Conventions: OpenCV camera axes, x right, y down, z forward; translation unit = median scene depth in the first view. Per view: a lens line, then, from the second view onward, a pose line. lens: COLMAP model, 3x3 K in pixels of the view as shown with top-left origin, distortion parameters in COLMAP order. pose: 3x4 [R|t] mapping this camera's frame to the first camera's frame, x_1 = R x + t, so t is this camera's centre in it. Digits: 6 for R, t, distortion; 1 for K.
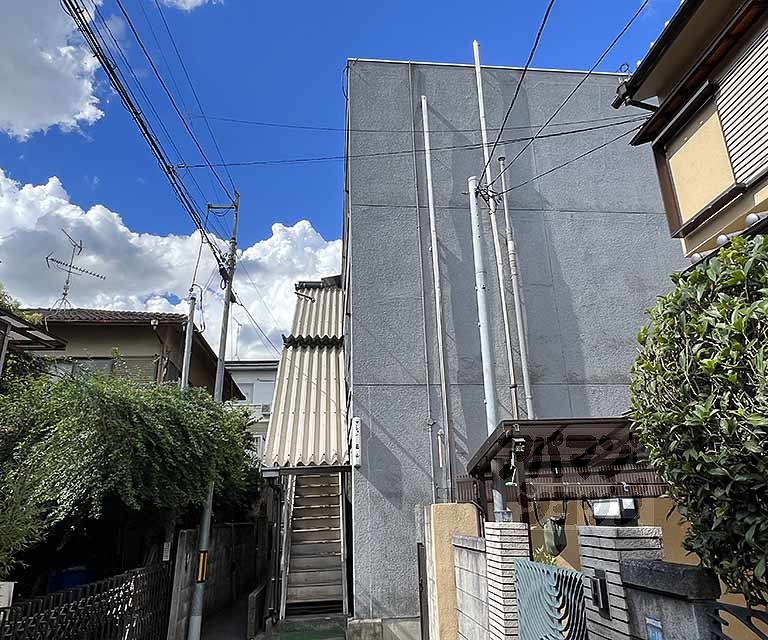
lens RADIAL K [[565.7, 0, 384.0], [0, 565.7, 320.0], [0, 0, 1]] dist [-0.003593, -0.001733]
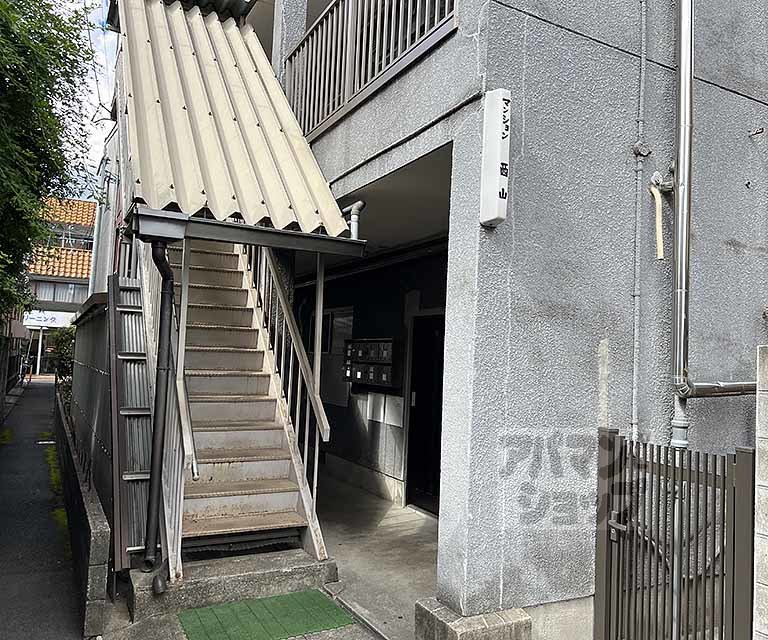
lens RADIAL K [[635.0, 0, 384.0], [0, 635.0, 320.0], [0, 0, 1]] dist [-0.001599, -0.002892]
pose [[0.922836, 0.090751, 0.374350, -0.233751], [-0.186514, 0.955599, 0.228130, 0.216158], [-0.337025, -0.280348, 0.898788, 0.587367]]
